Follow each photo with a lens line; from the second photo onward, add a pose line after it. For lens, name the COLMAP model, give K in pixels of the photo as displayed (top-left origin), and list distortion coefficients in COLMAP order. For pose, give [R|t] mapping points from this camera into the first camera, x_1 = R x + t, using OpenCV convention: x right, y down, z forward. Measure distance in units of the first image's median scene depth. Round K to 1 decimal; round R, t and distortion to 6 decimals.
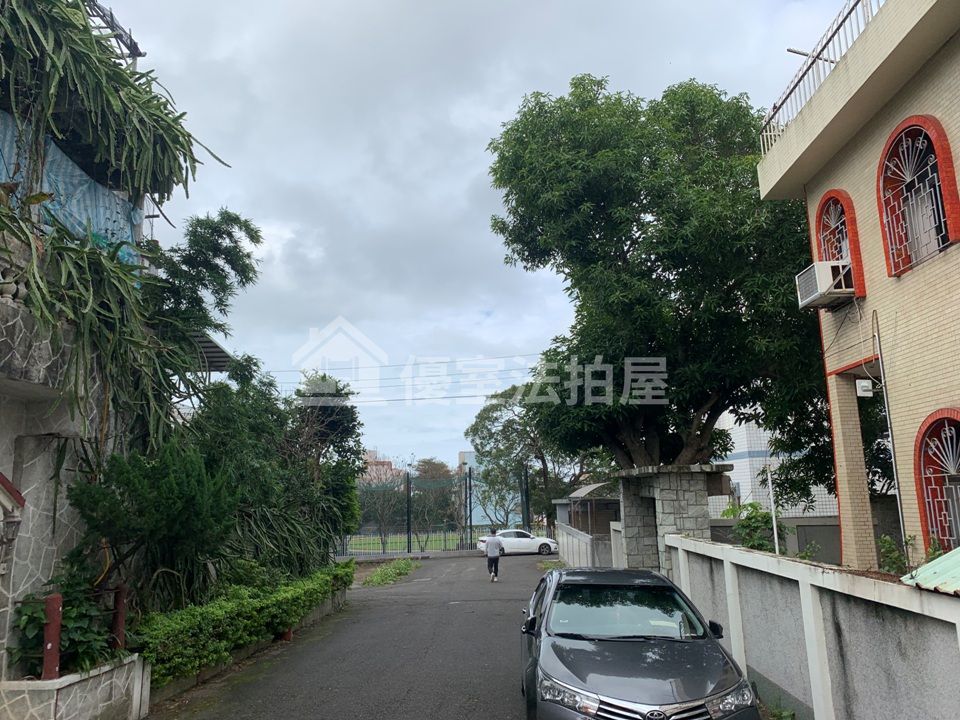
lens RADIAL K [[744.2, 0, 478.8], [0, 744.2, 353.5], [0, 0, 1]] dist [0.003491, 0.003368]
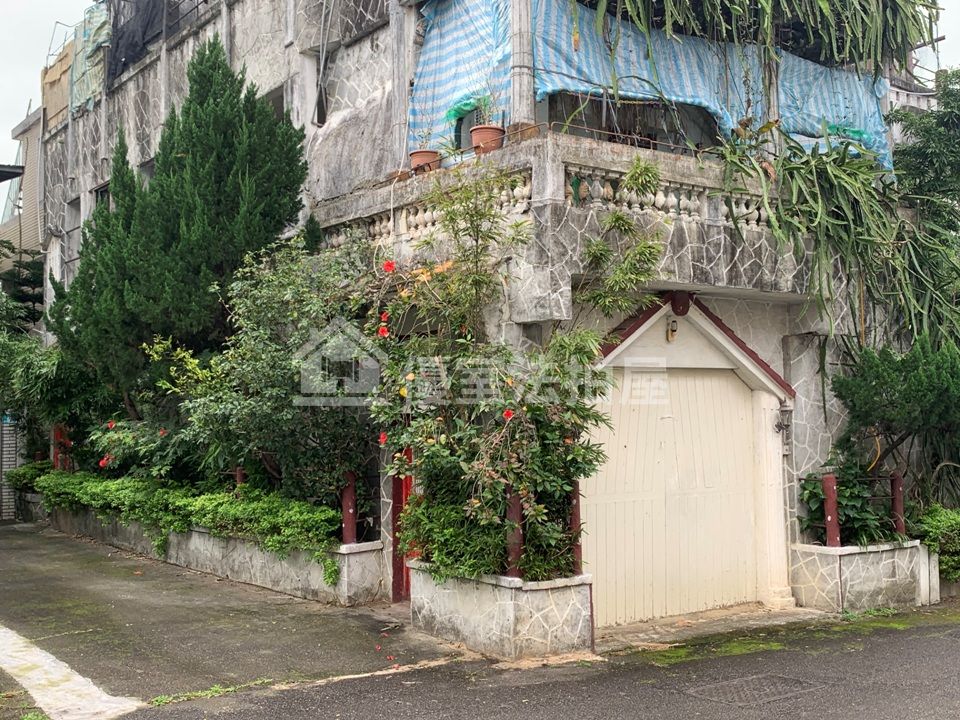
lens RADIAL K [[1063.3, 0, 481.4], [0, 1063.3, 354.3], [0, 0, 1]] dist [0.159823, -0.476186]
pose [[0.625547, -0.027679, -0.779696, 0.358309], [0.154975, 0.983864, 0.089409, -0.077610], [0.764640, -0.176762, 0.619742, -0.356554]]
